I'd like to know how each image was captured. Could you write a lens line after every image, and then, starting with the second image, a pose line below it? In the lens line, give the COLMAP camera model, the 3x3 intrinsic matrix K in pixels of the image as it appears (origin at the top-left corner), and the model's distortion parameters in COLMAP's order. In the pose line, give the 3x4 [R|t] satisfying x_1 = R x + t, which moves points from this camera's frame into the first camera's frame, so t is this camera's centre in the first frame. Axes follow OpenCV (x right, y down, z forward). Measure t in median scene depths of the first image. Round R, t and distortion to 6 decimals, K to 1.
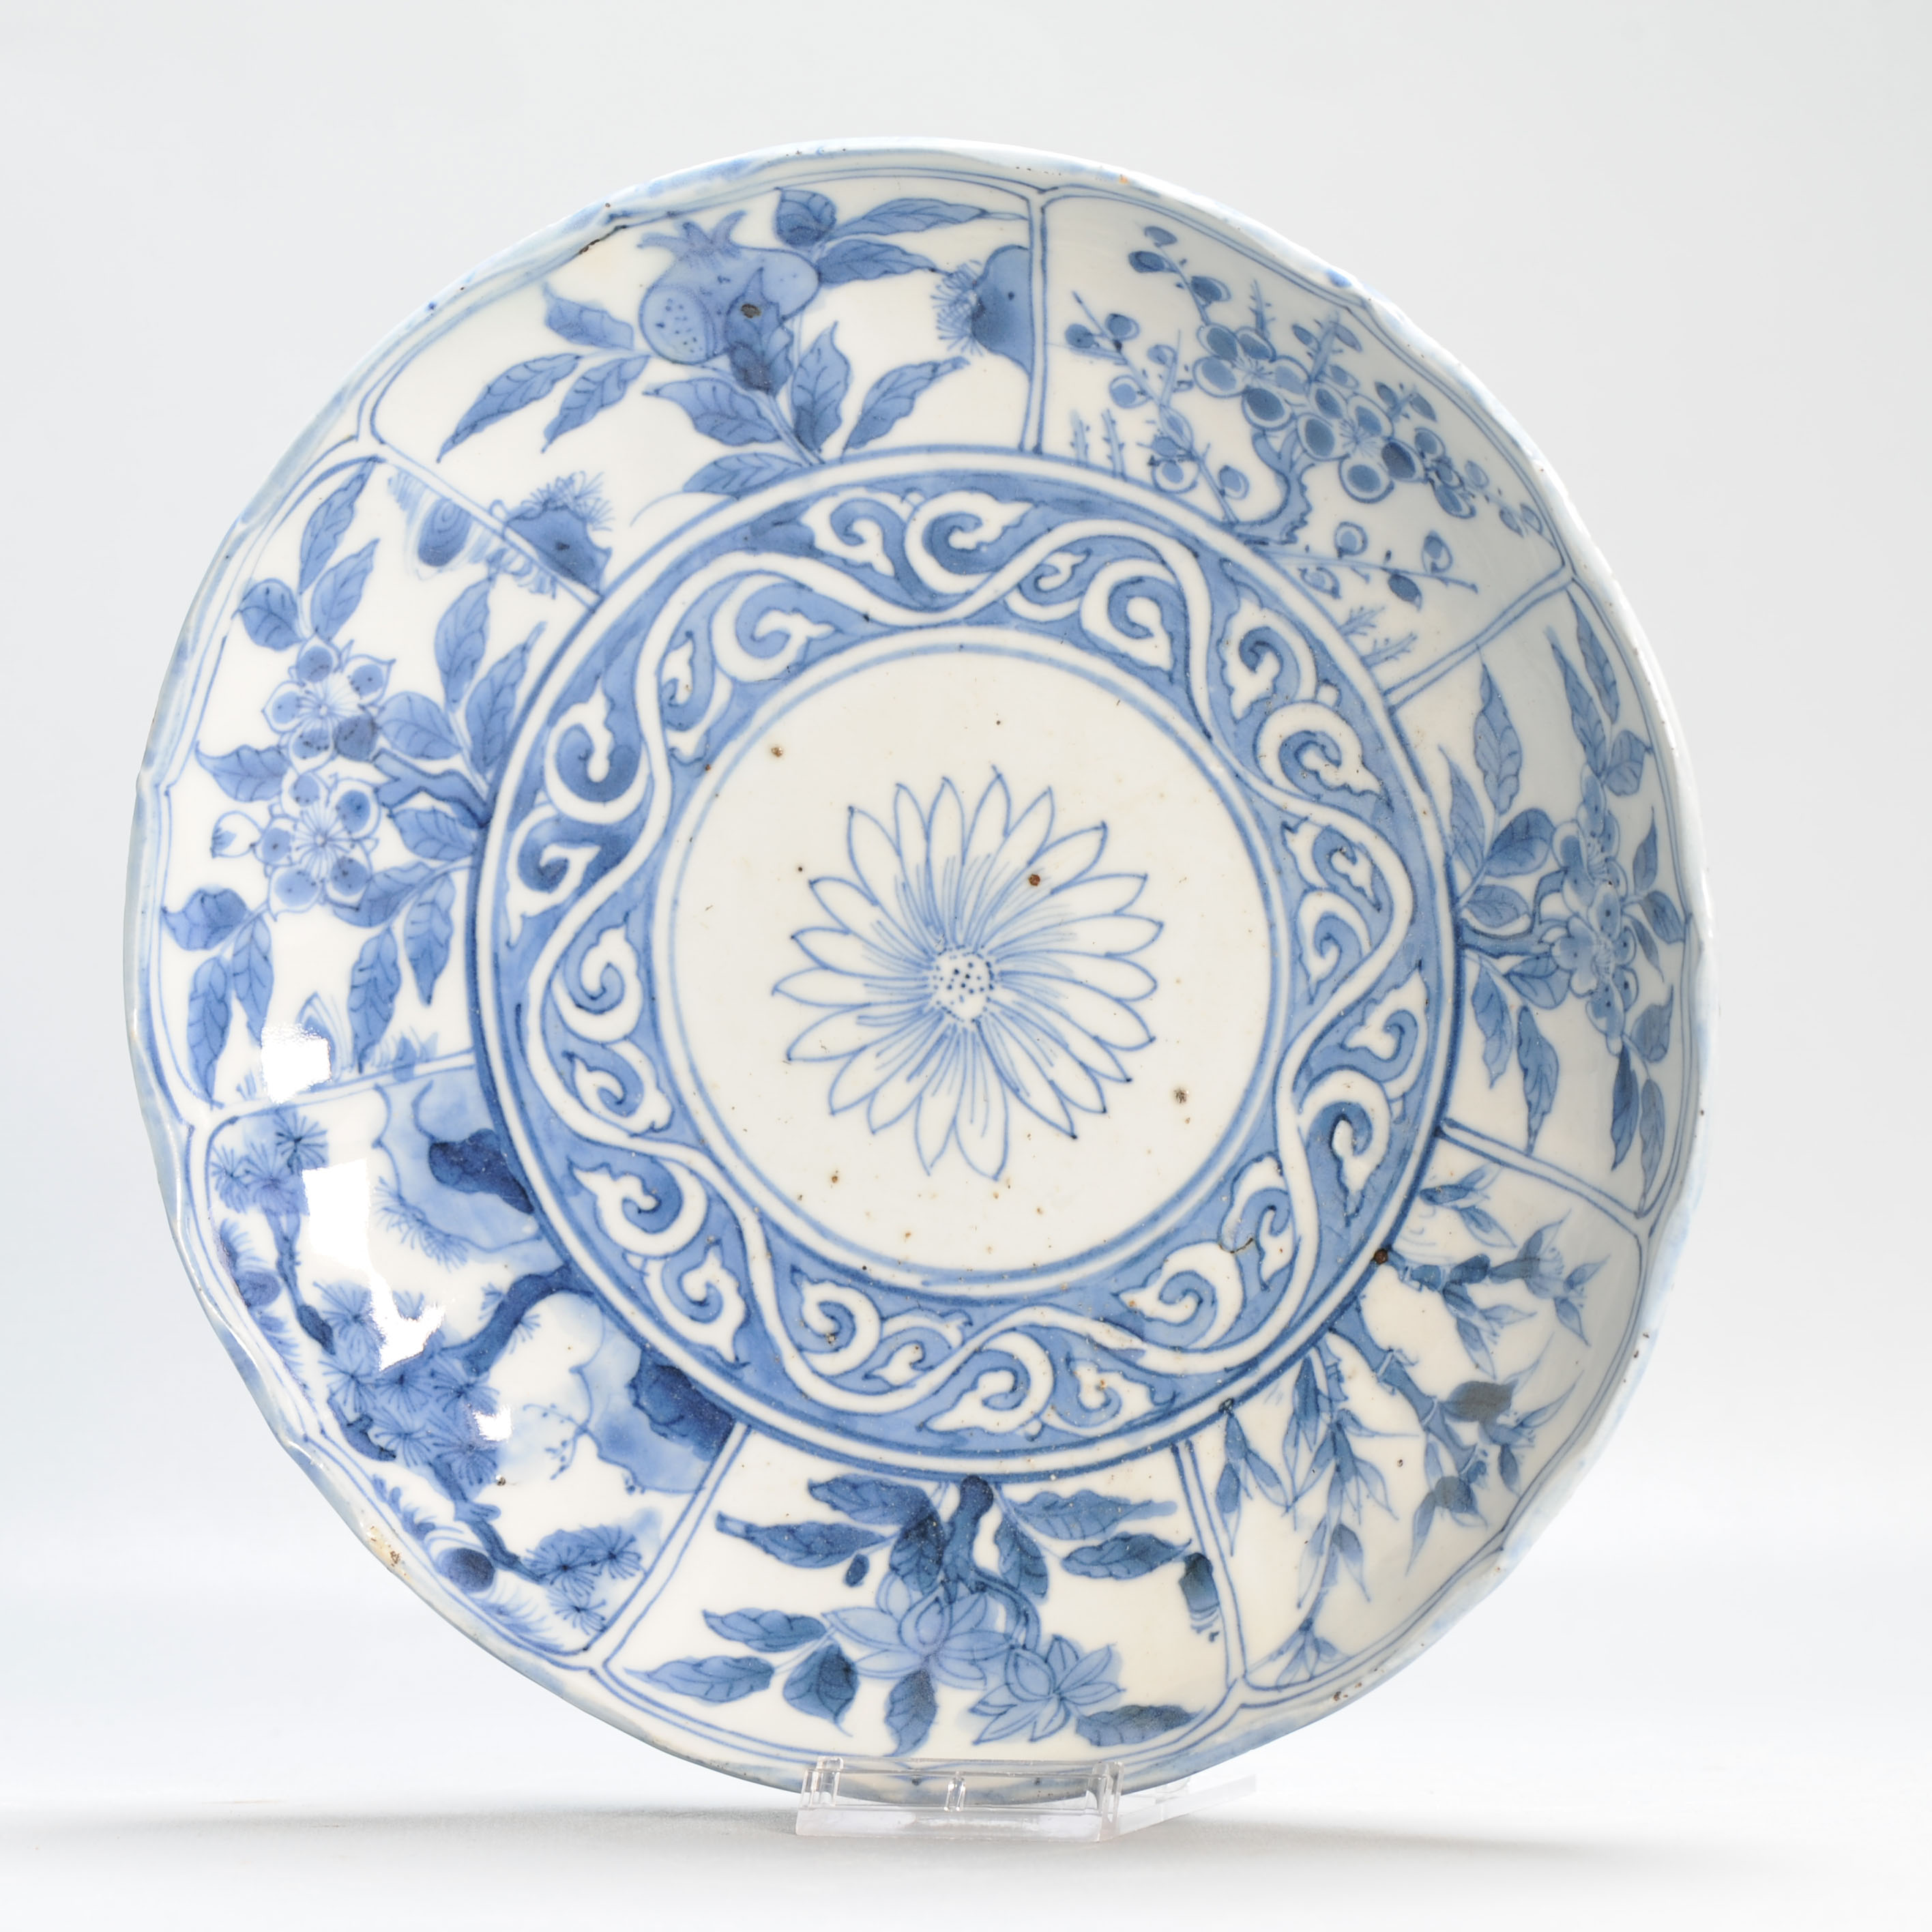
lens RADIAL K [[9266.9, 0, 968.3], [0, 9266.9, 970.8], [0, 0, 1]] dist [-0.082549, 0.000000]
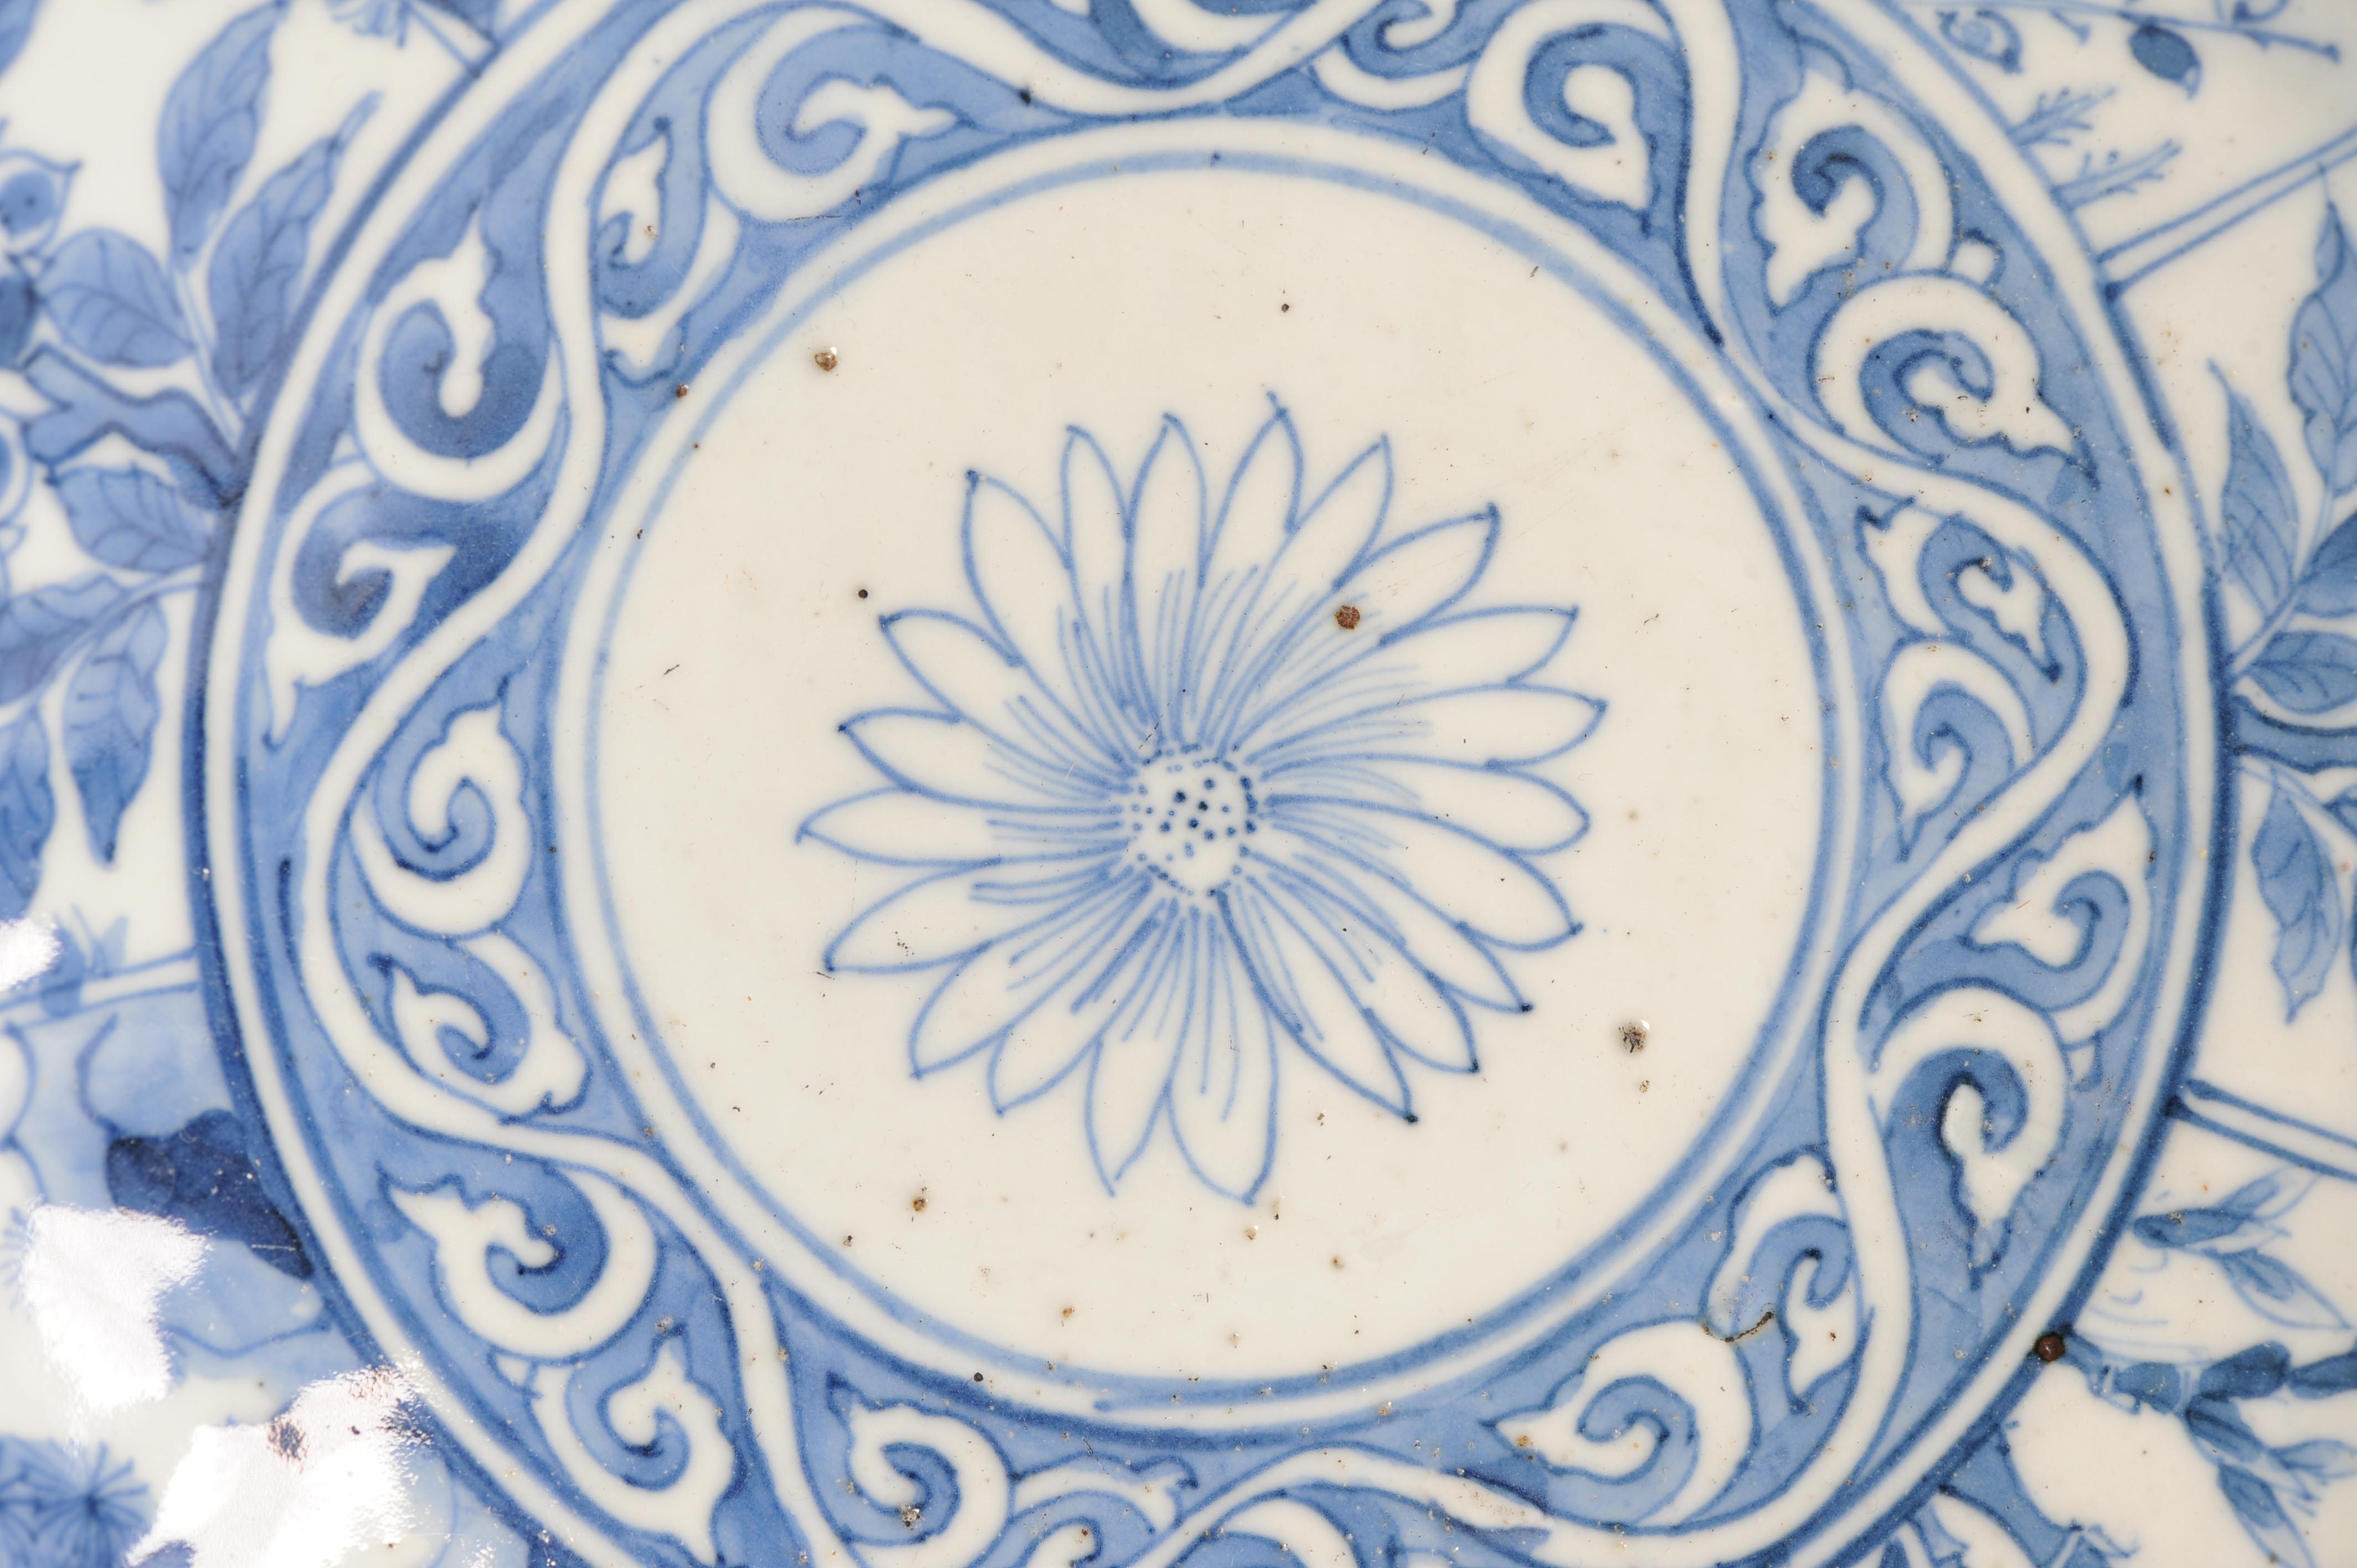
lens RADIAL K [[8394.5, 0, 1153.2], [0, 8394.5, 783.8], [0, 0, 1]] dist [-0.218106, 0.000000]
pose [[0.947905, 0.000768, 0.318553, -0.150479], [-0.001407, 0.999997, 0.001775, -0.001437], [-0.318551, -0.002131, 0.947903, 0.565227]]
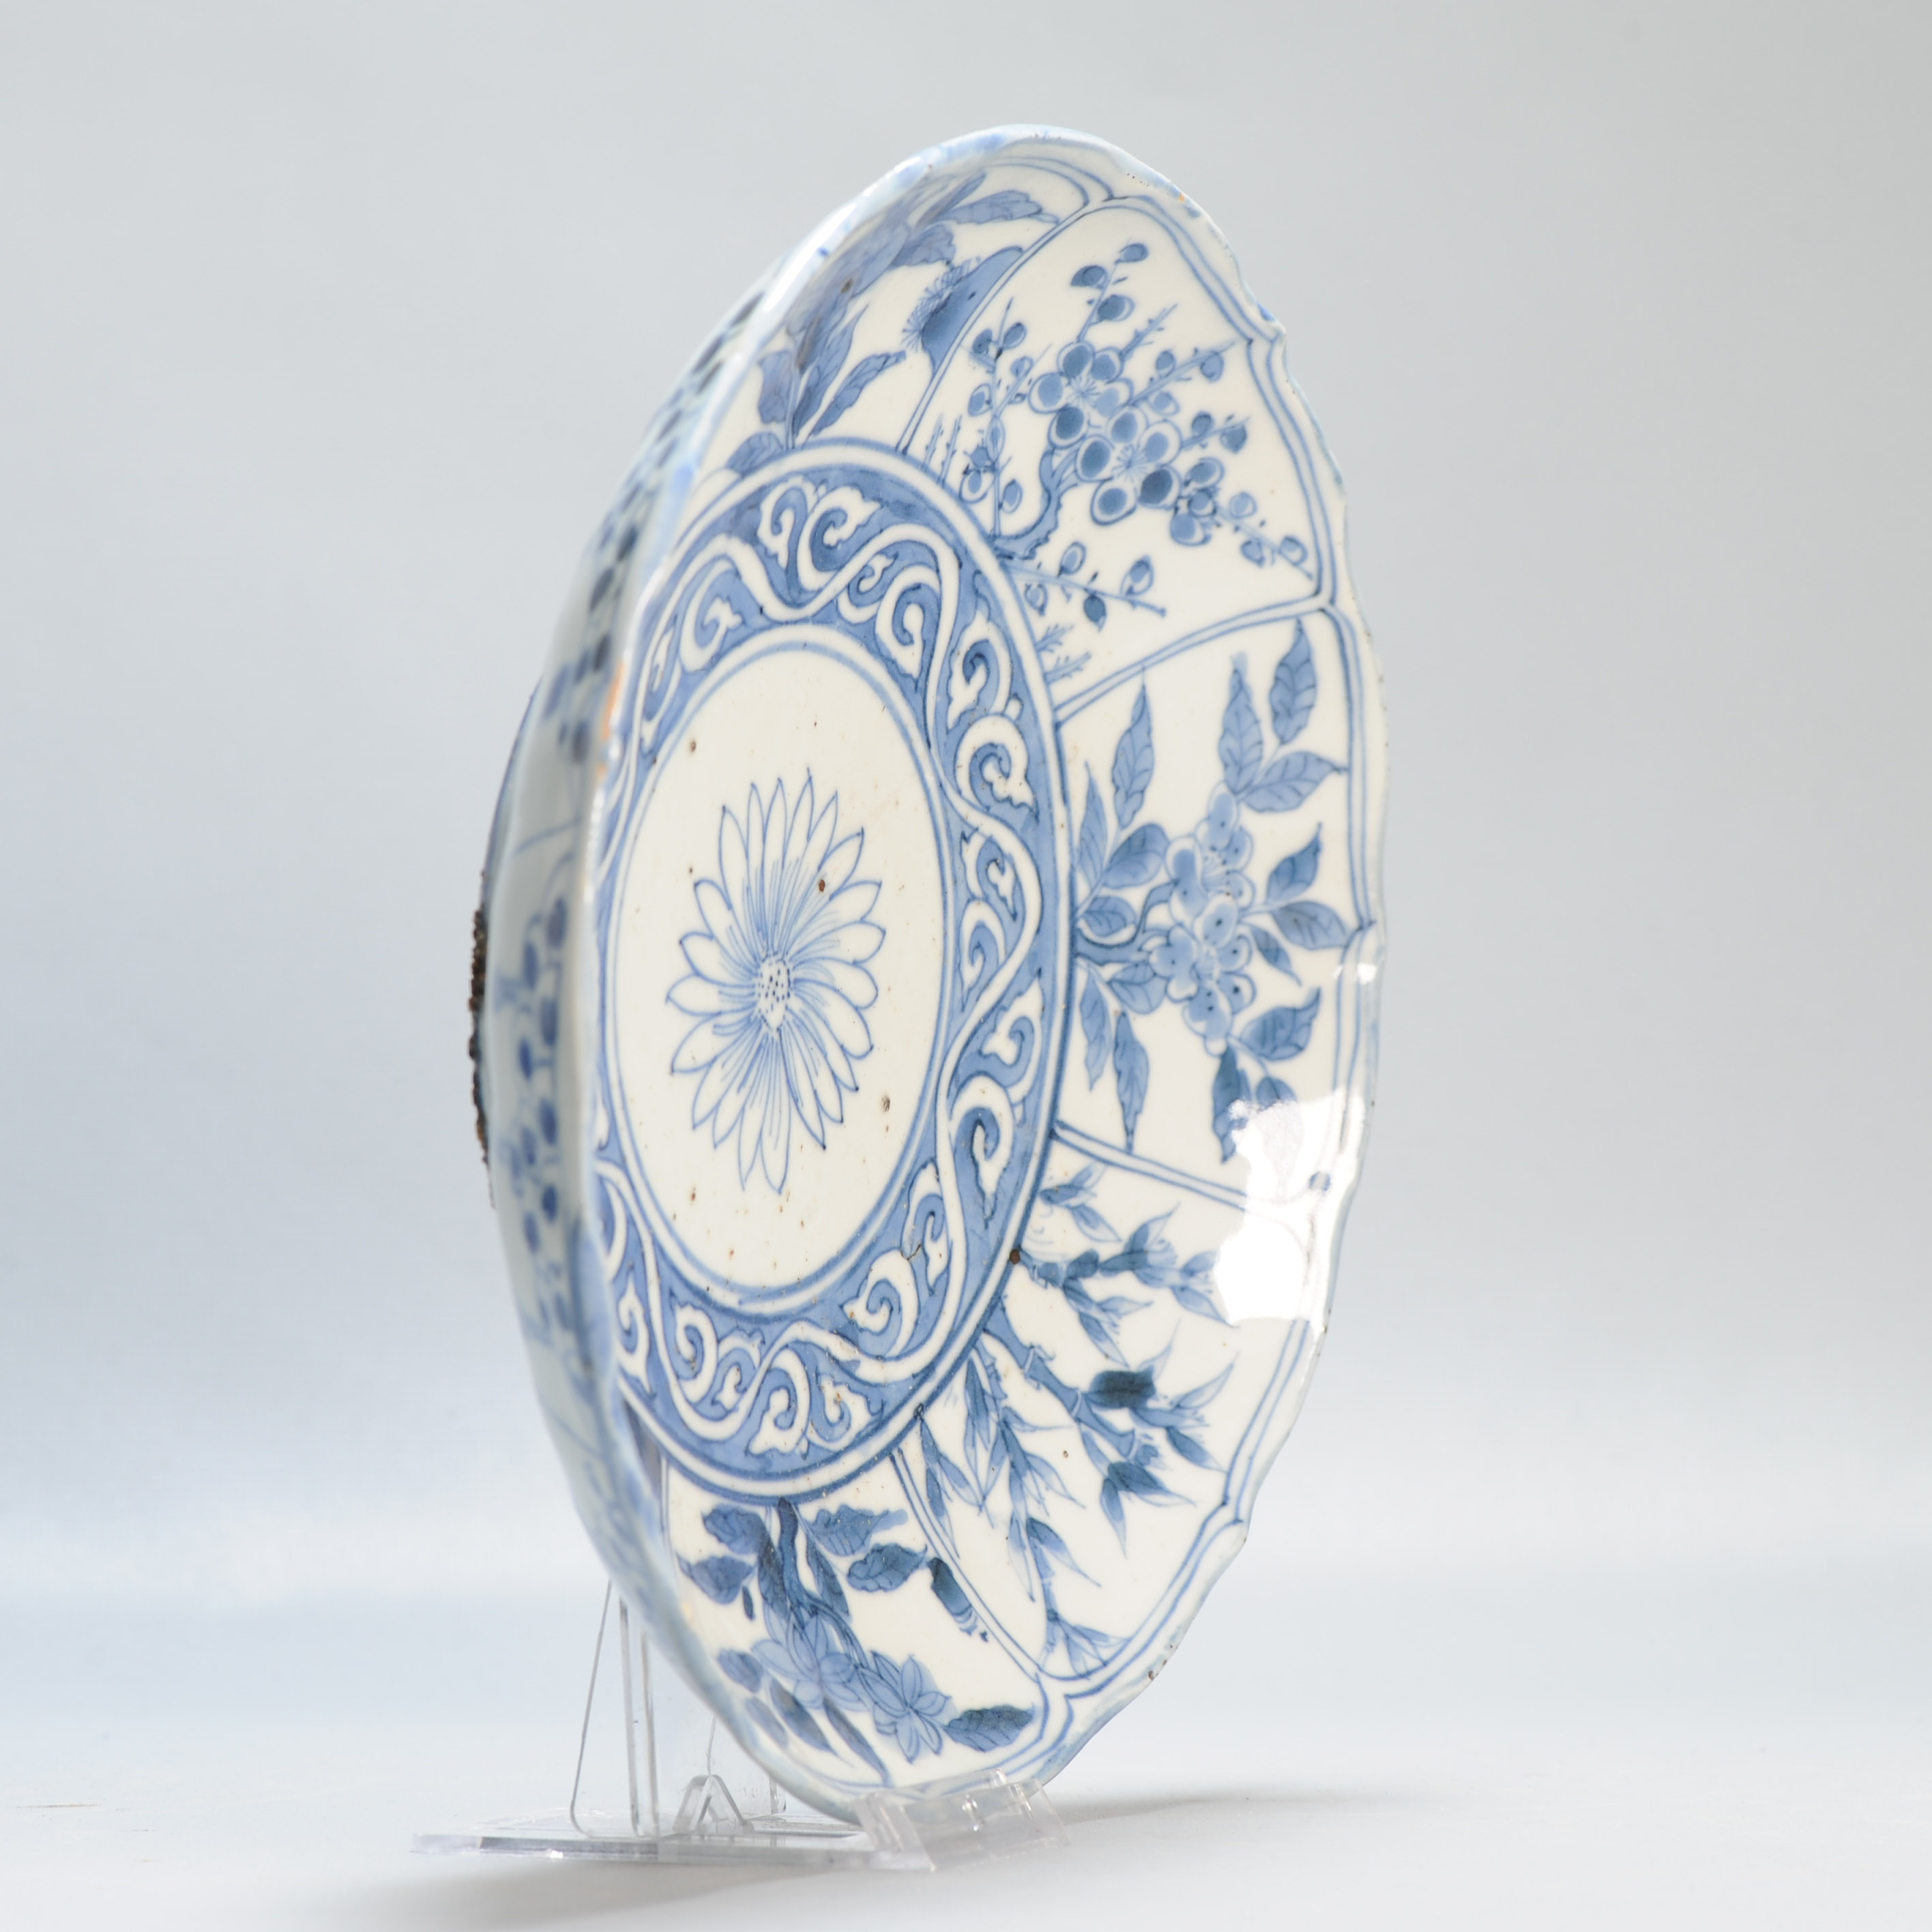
lens RADIAL K [[9266.9, 0, 966.3], [0, 9266.9, 962.5], [0, 0, 1]] dist [-0.082549, 0.000000]
pose [[0.200792, 0.013217, 0.979545, -0.952695], [0.024156, 0.999538, -0.018439, 0.016845], [-0.979336, 0.027364, 0.200380, 0.788872]]
